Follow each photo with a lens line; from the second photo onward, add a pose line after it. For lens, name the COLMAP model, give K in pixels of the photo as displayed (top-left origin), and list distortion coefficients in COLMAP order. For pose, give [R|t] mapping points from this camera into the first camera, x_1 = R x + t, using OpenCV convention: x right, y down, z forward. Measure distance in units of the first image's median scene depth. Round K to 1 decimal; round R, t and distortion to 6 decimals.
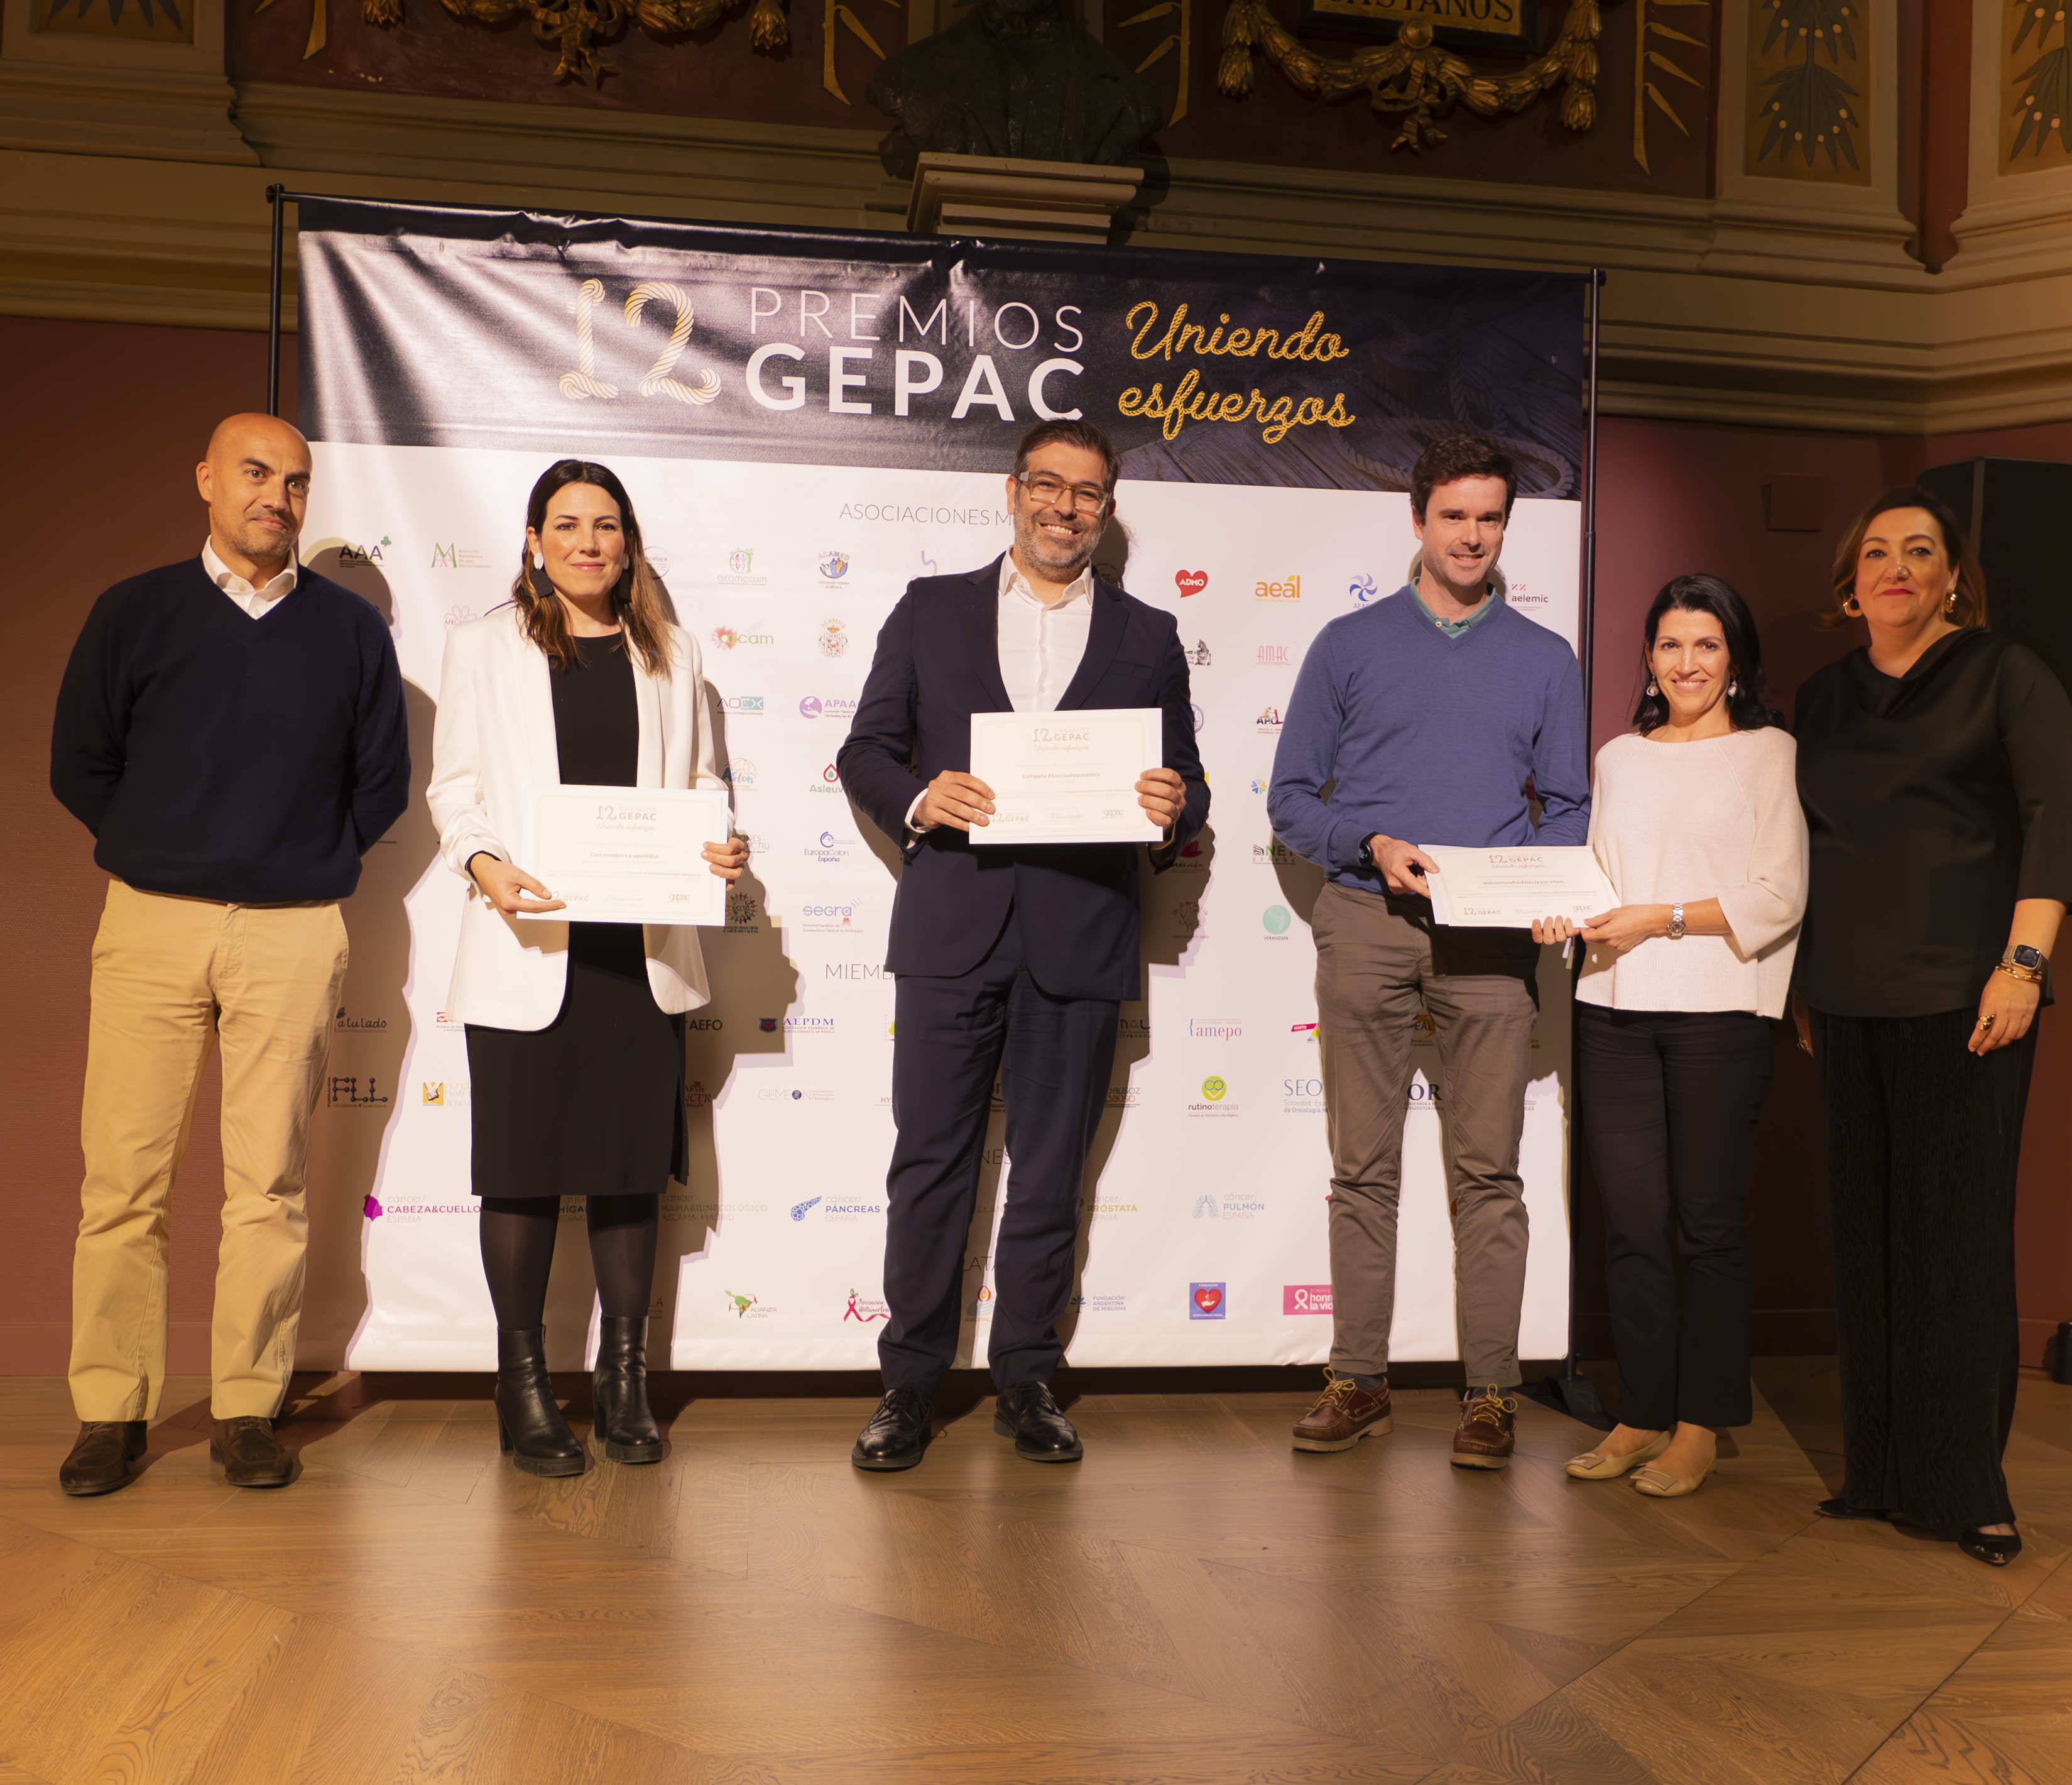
lens RADIAL K [[2074.8, 0, 1149.8], [0, 2074.8, 956.0], [0, 0, 1]] dist [-0.031042, 0.006633]
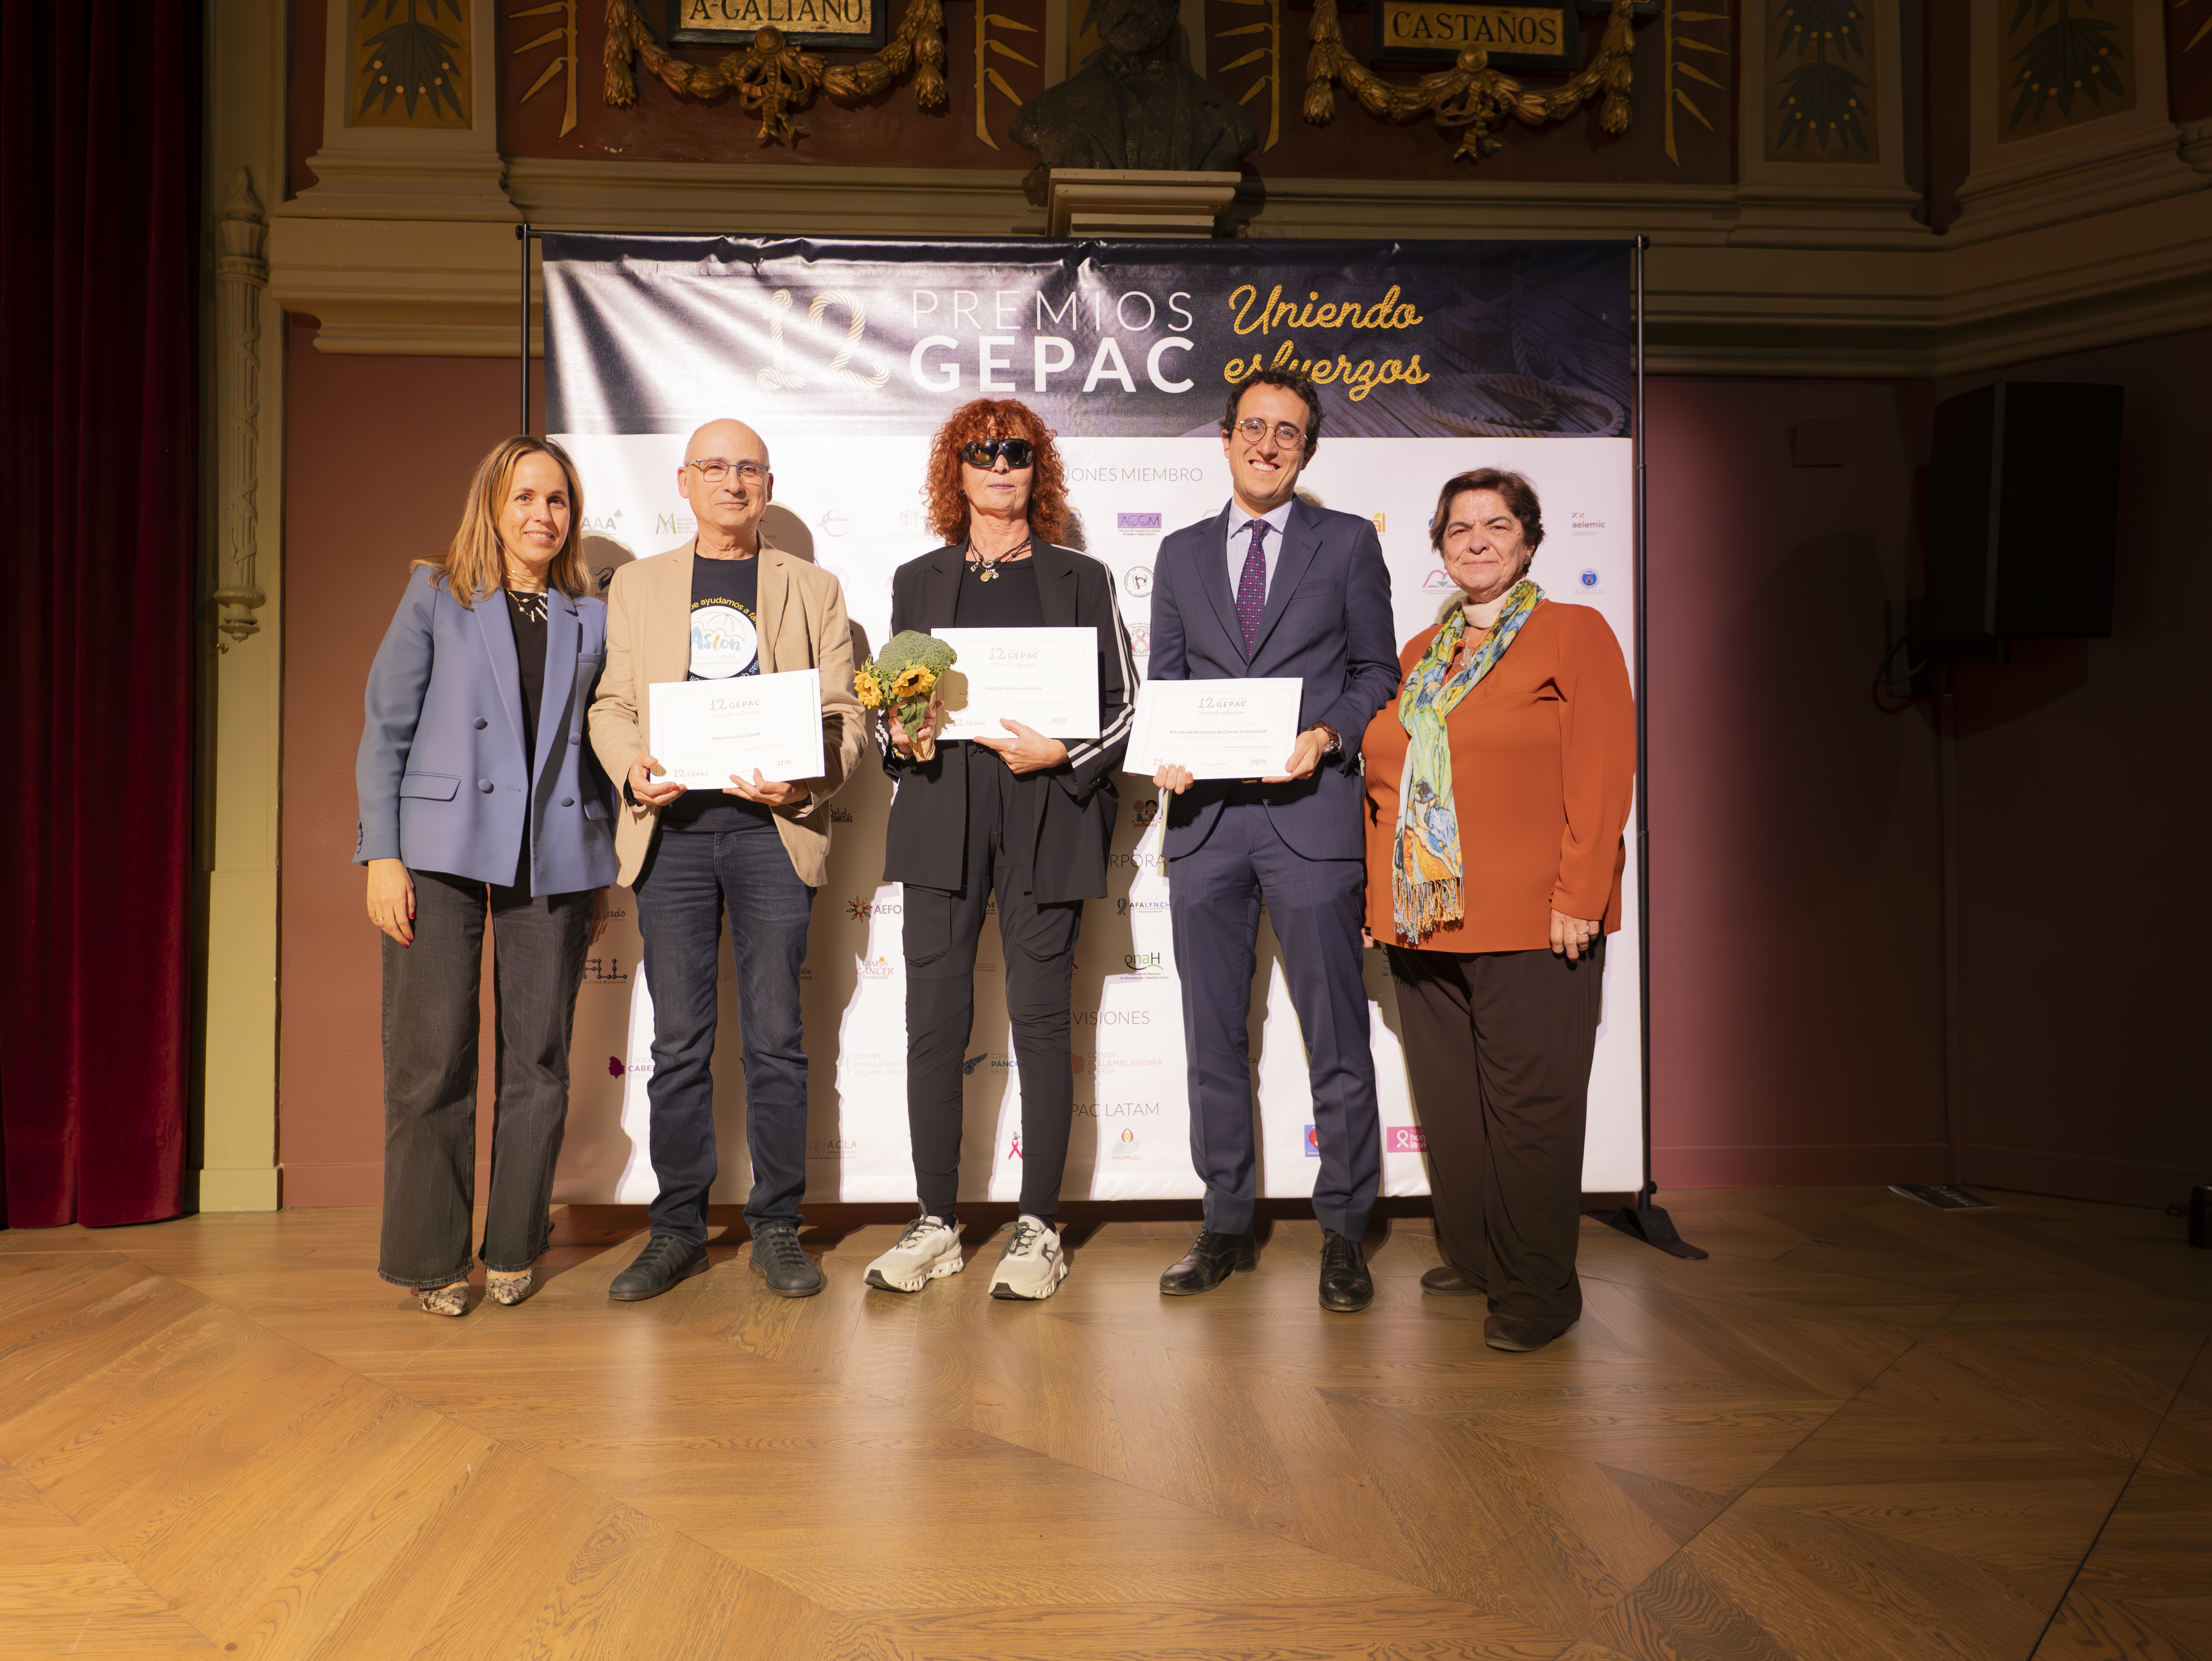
lens RADIAL K [[1532.2, 0, 1106.0], [0, 1532.2, 830.5], [0, 0, 1]] dist [0.001640, -0.000280]
pose [[0.993667, -0.024693, -0.109618, 0.007006], [0.022026, 0.999433, -0.025477, 0.012684], [0.110185, 0.022901, 0.993647, 0.135166]]
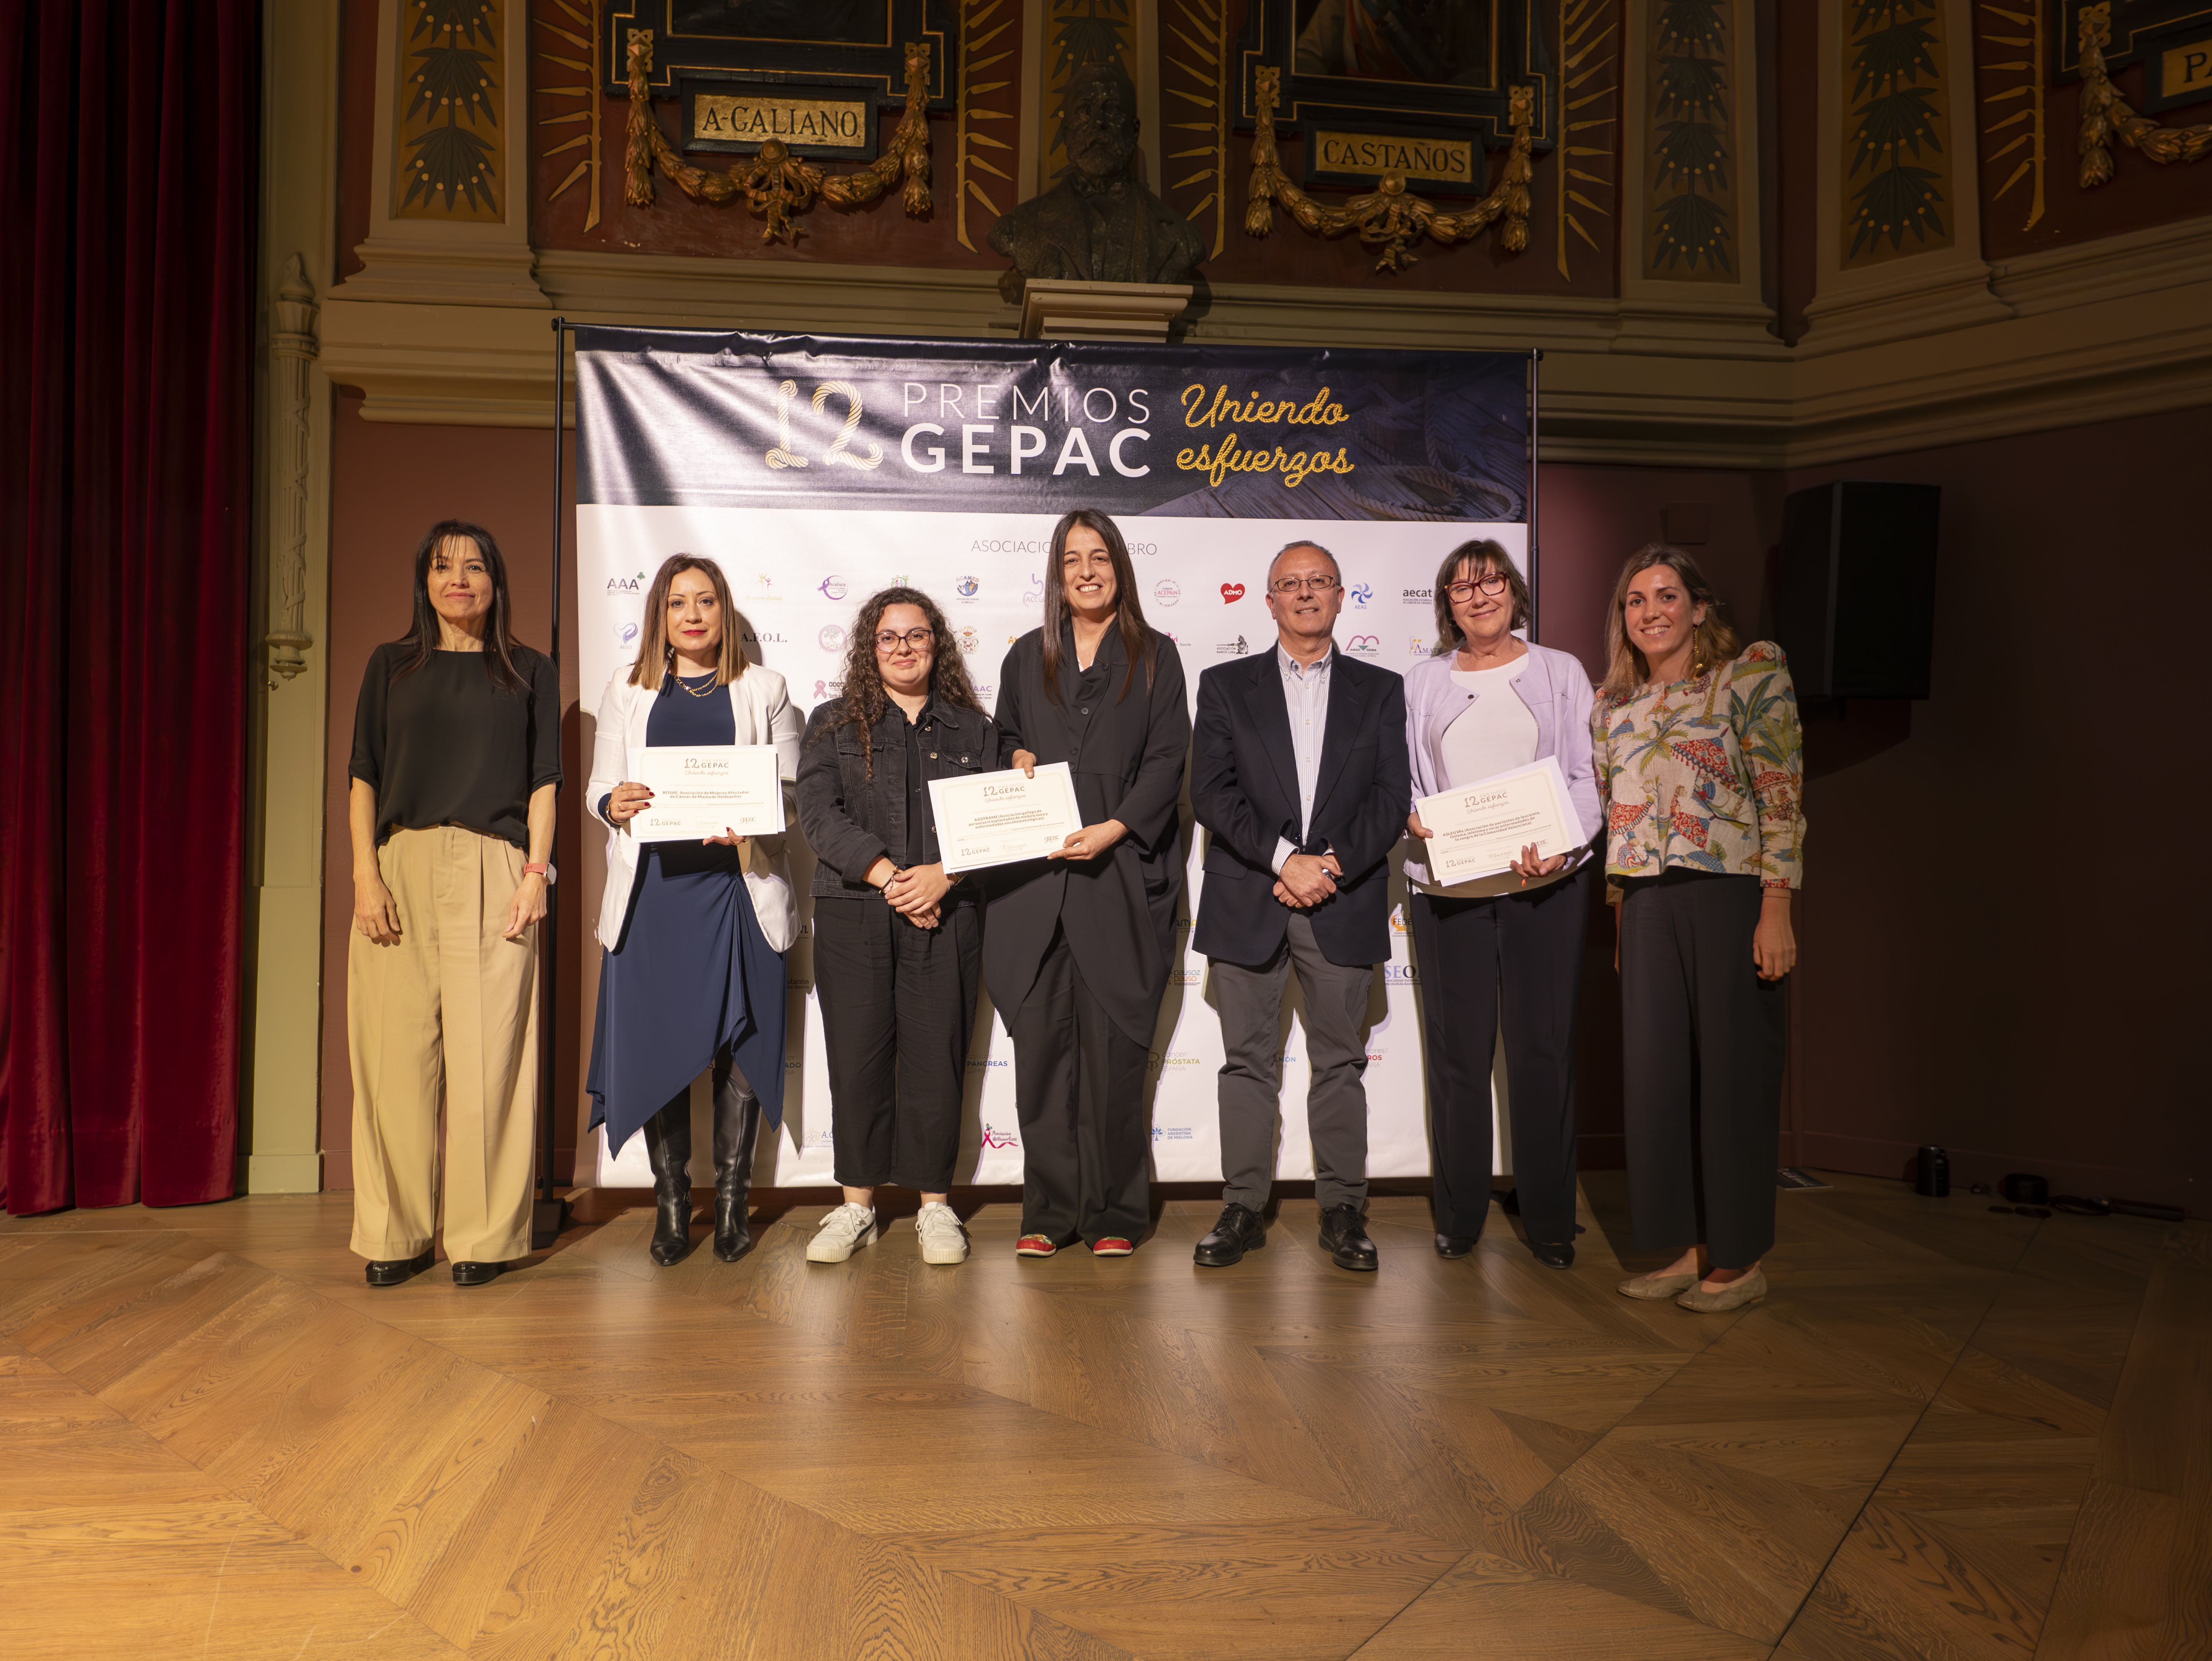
lens RADIAL K [[1417.4, 0, 1106.0], [0, 1417.4, 830.5], [0, 0, 1]] dist [-0.001984, -0.000392]
pose [[0.997658, -0.015473, -0.066625, -0.003259], [0.013776, 0.999571, -0.025864, -0.003849], [0.066996, 0.024885, 0.997443, 0.085233]]
